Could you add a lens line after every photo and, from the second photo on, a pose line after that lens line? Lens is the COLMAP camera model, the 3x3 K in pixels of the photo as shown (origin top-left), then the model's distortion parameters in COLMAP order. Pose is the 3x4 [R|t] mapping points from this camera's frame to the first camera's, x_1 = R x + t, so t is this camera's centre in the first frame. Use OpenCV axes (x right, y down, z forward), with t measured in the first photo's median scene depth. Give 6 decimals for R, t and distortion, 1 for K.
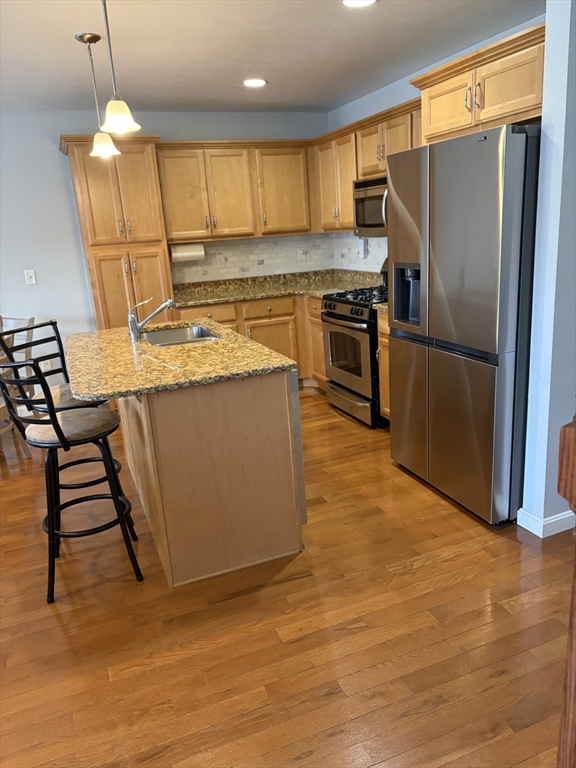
lens RADIAL K [[578.0, 0, 289.2], [0, 578.0, 387.9], [0, 0, 1]] dist [0.030326, -0.024908]
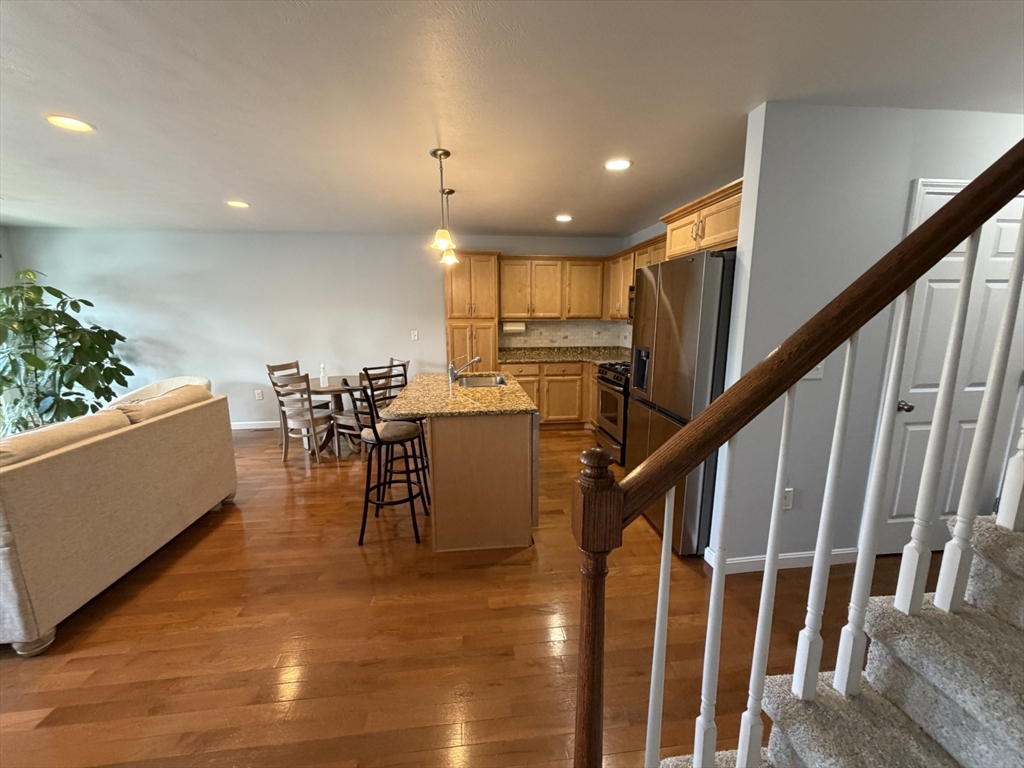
lens RADIAL K [[406.1, 0, 512.1], [0, 406.1, 385.9], [0, 0, 1]] dist [0.000306, -0.000451]
pose [[0.962492, 0.108350, -0.248737, 0.107080], [-0.130053, 0.988853, -0.072495, -0.010449], [0.238110, 0.102124, 0.965854, 0.013088]]
